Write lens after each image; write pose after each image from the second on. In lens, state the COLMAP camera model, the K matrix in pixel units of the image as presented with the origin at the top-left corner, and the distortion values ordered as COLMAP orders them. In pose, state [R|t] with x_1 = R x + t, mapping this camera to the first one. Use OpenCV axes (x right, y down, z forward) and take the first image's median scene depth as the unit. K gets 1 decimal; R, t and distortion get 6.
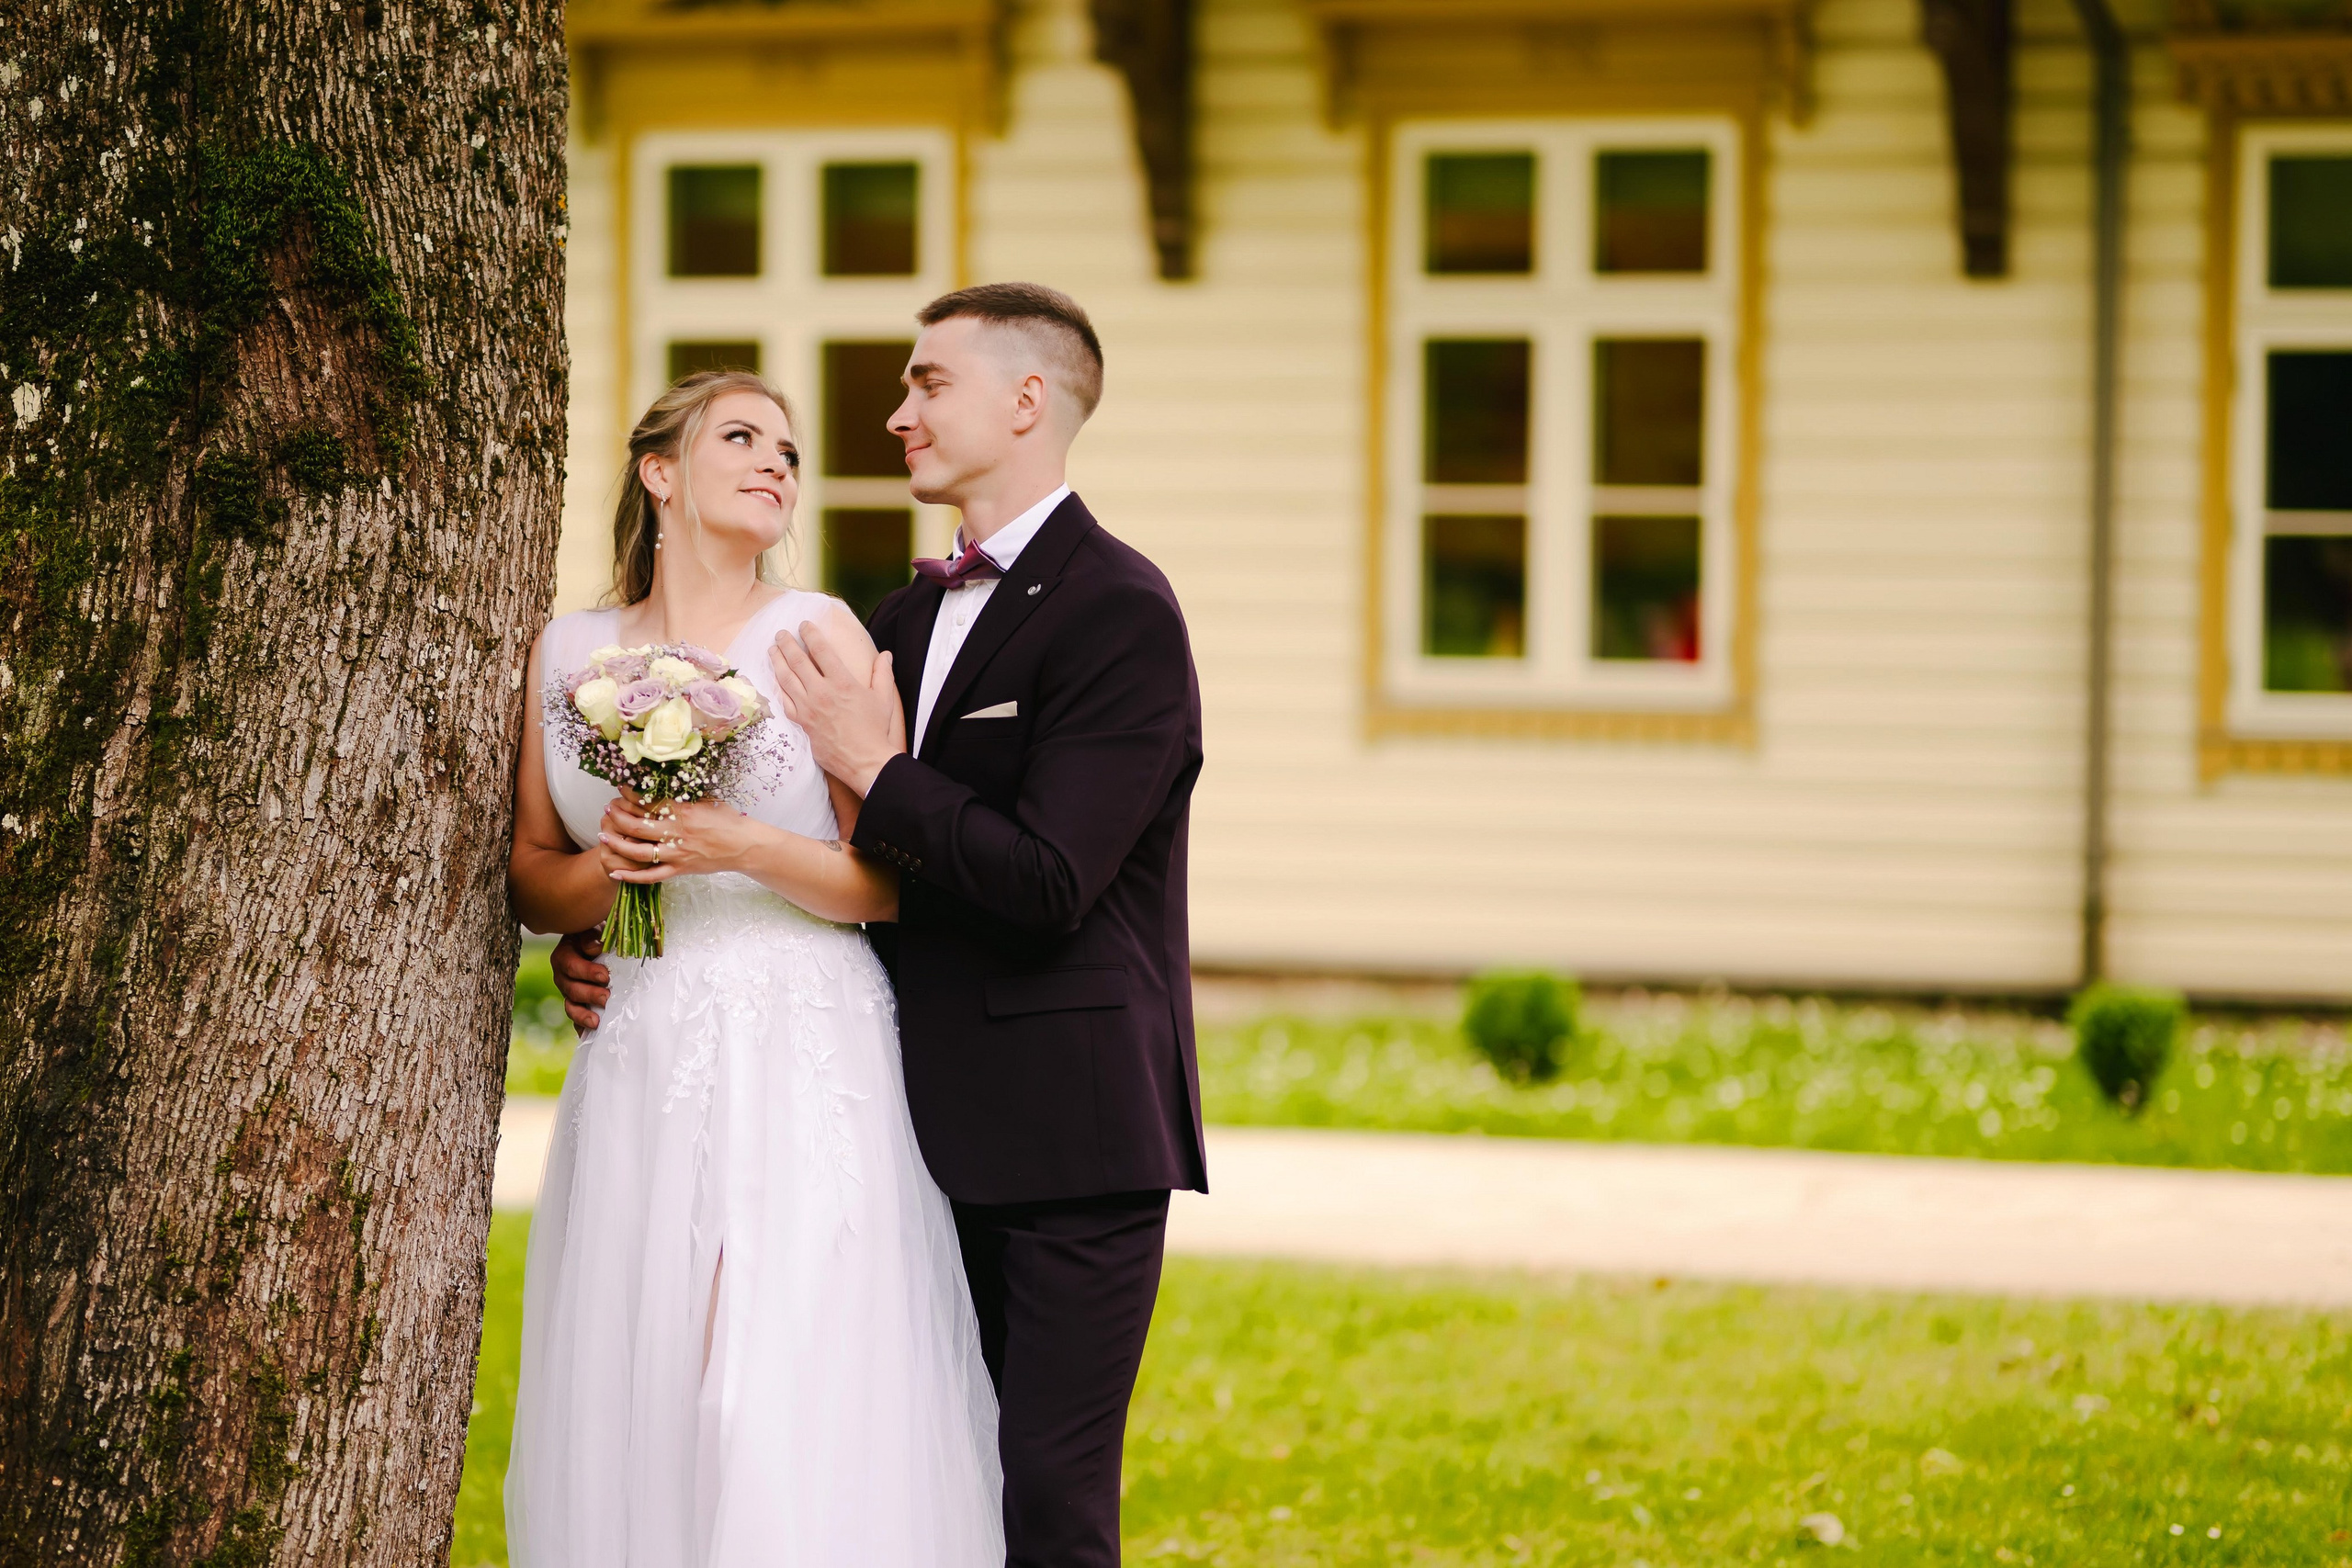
lens RADIAL K [[5820.9, 0, 1176.0], [0, 5820.9, 784.0], [0, 0, 1]] dist [0.027690, -1.193334]
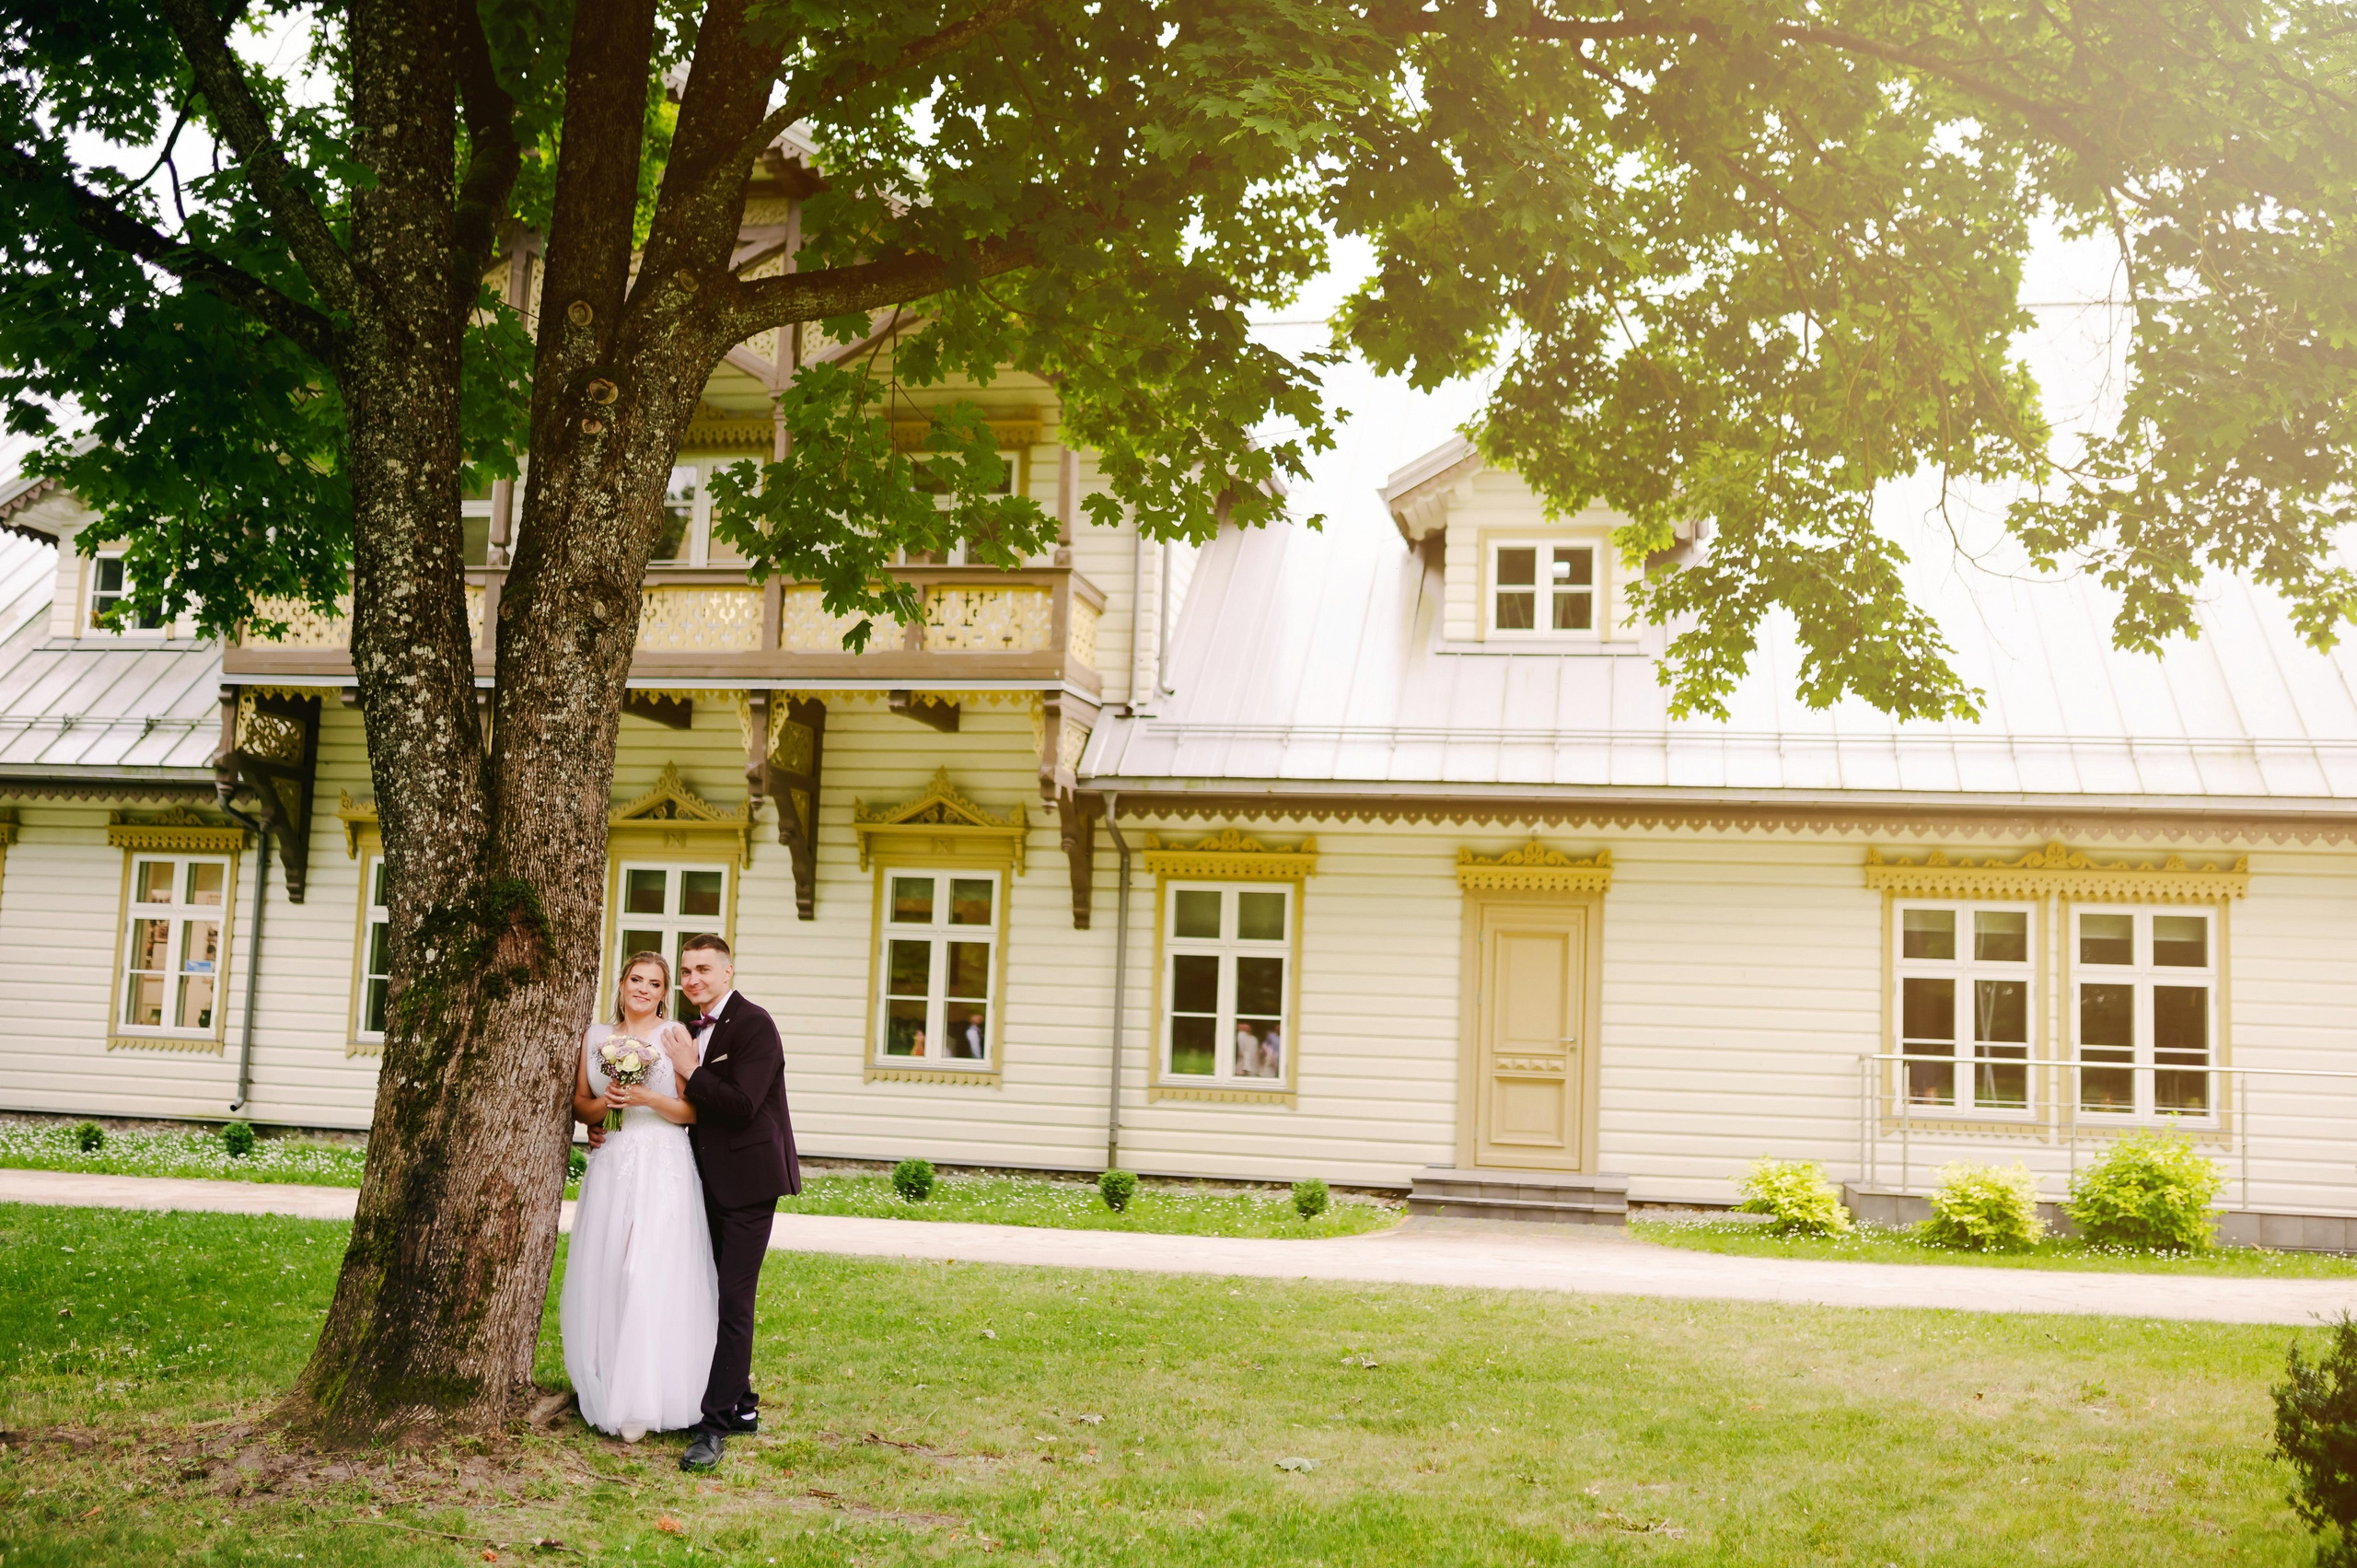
lens RADIAL K [[2194.3, 0, 1178.5], [0, 2194.3, 784.0], [0, 0, 1]] dist [-0.044501, 0.002659]
pose [[0.986329, 0.045771, 0.158303, 0.017628], [-0.022138, 0.988747, -0.147947, 0.011439], [-0.163293, 0.142420, 0.976244, -0.273948]]
